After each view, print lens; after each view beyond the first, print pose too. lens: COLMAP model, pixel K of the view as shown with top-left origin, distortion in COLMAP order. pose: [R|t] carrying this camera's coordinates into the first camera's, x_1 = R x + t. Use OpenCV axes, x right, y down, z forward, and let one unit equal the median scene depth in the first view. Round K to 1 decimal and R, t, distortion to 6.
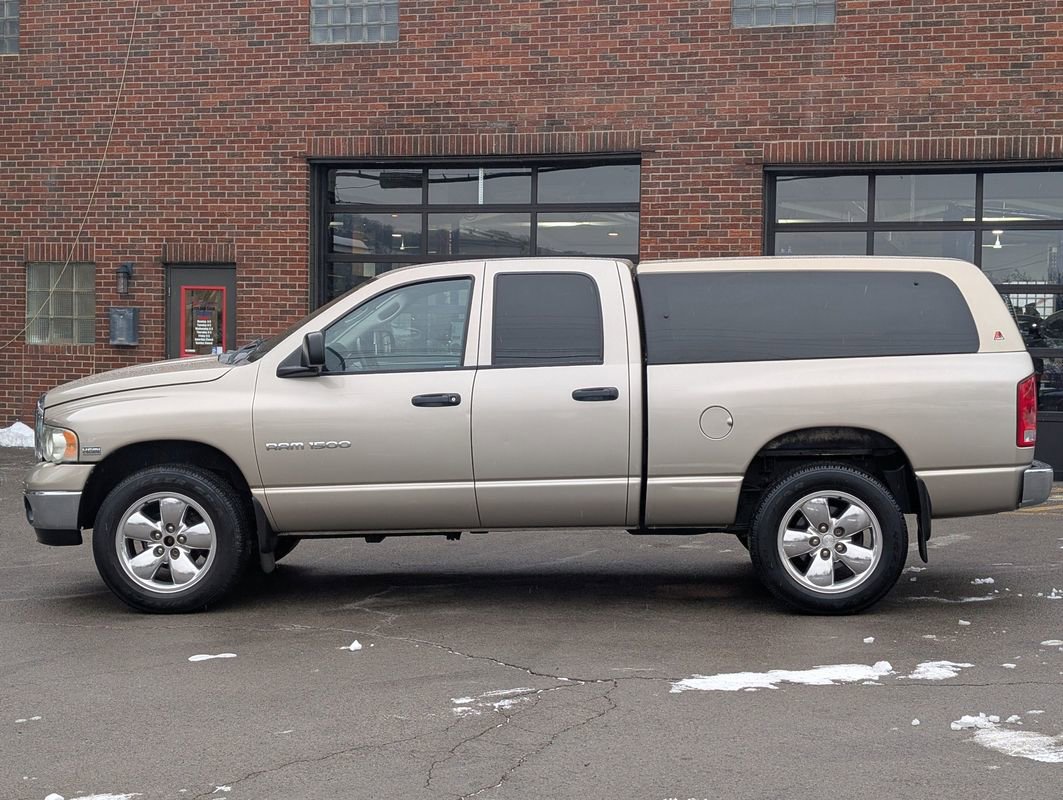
lens RADIAL K [[1646.8, 0, 531.5], [0, 1646.8, 400.0], [0, 0, 1]] dist [0.216693, -0.931373]
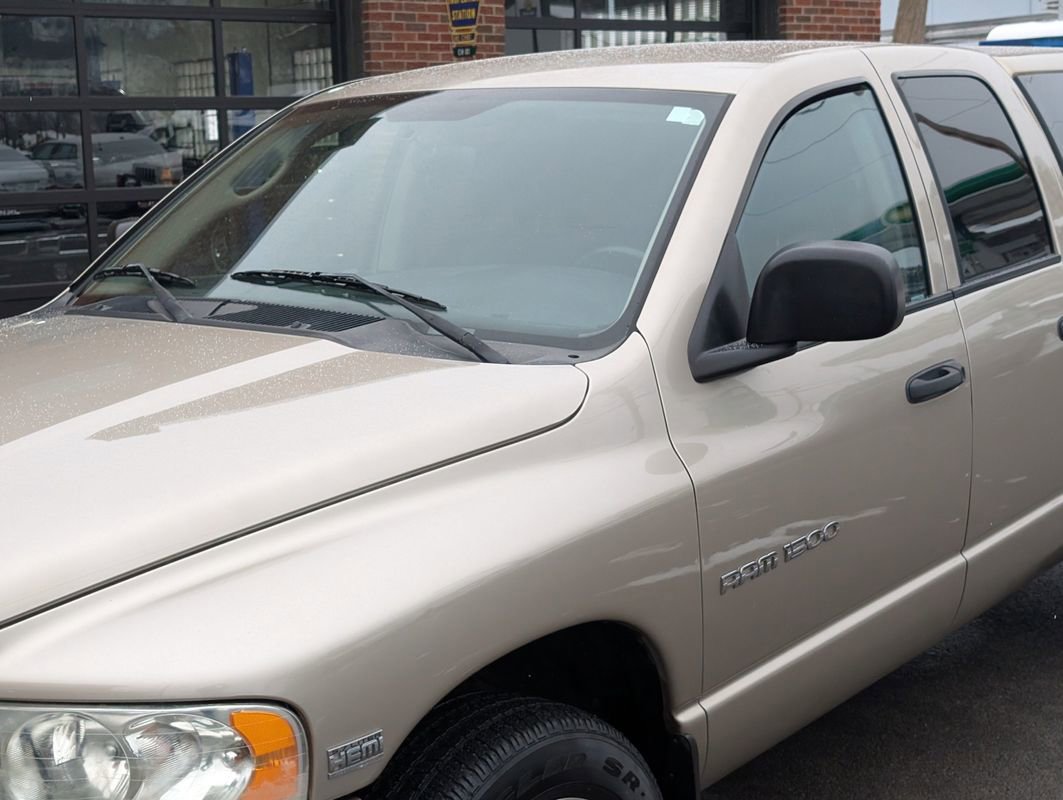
lens RADIAL K [[1646.8, 0, 531.5], [0, 1646.8, 400.0], [0, 0, 1]] dist [0.216693, -0.931373]
pose [[0.572877, -0.158365, 0.804197, -0.266734], [0.066366, 0.986898, 0.147066, -0.037285], [-0.816950, -0.030880, 0.575881, 0.483478]]
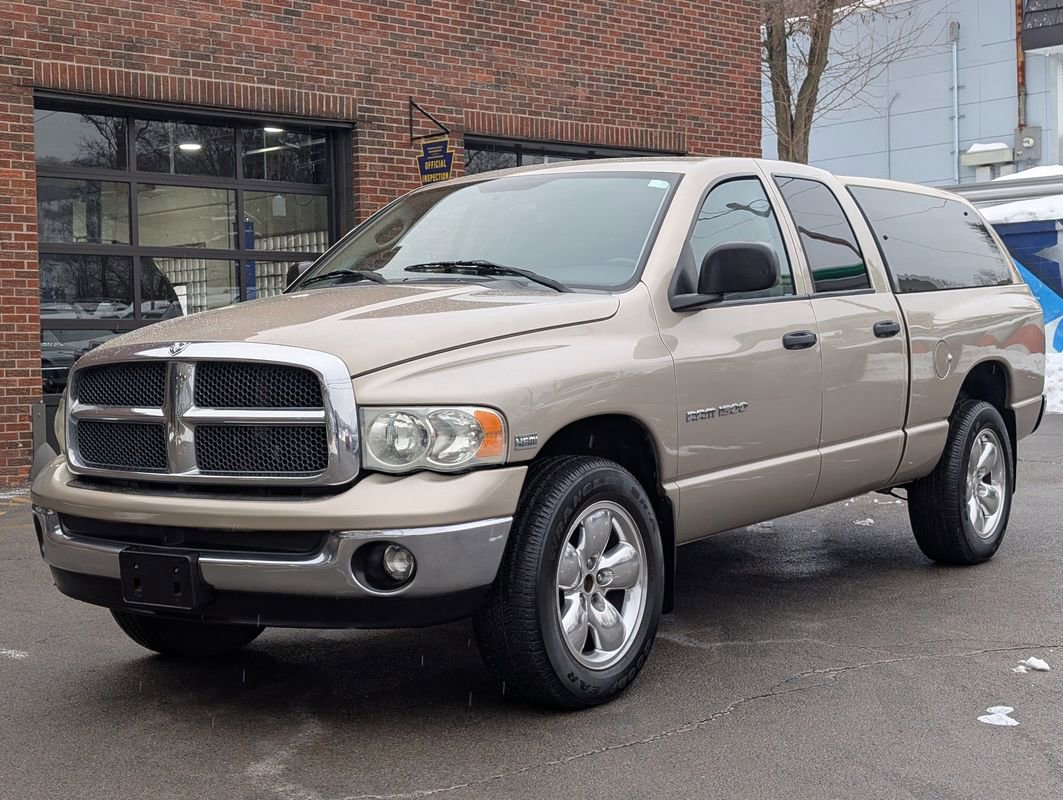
lens RADIAL K [[1646.8, 0, 531.5], [0, 1646.8, 400.0], [0, 0, 1]] dist [0.216693, -0.931373]
pose [[0.518220, -0.048019, 0.853898, -0.436081], [0.058706, 0.998065, 0.020498, 0.002806], [-0.853230, 0.039507, 0.520036, 0.413678]]
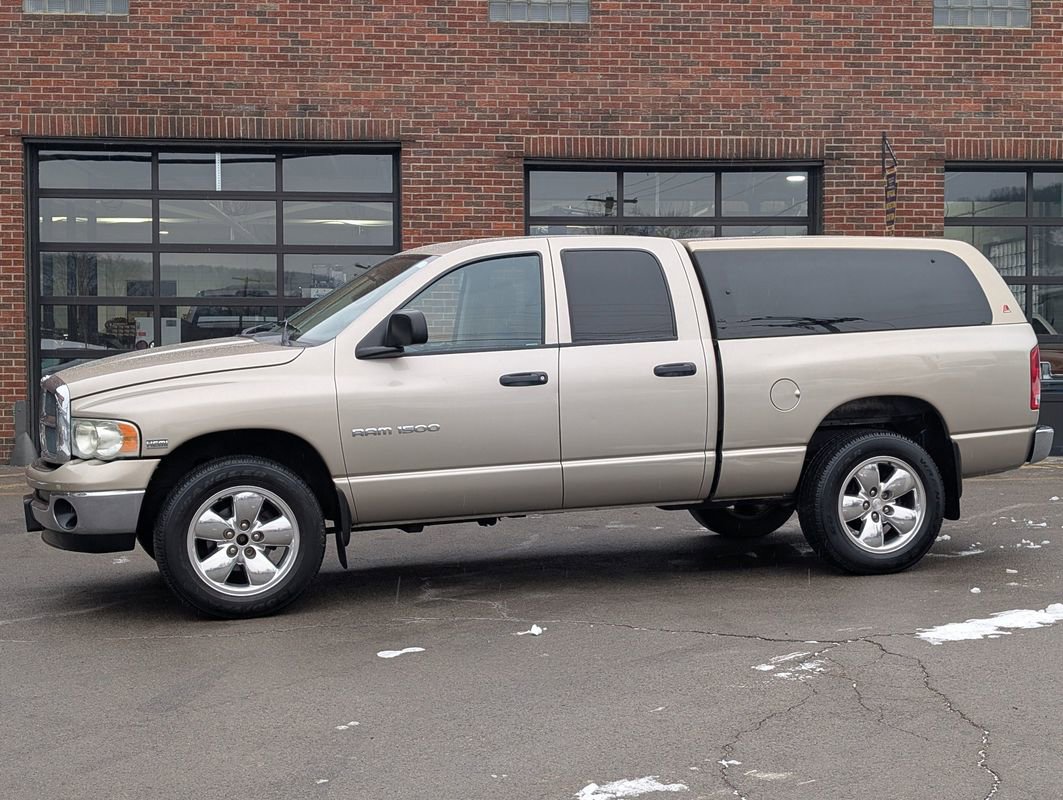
lens RADIAL K [[1646.8, 0, 531.5], [0, 1646.8, 400.0], [0, 0, 1]] dist [0.216693, -0.931373]
pose [[0.934286, -0.025720, 0.355597, -0.231205], [0.027473, 0.999623, 0.000120, 0.007187], [-0.355465, 0.009657, 0.934640, 0.051975]]
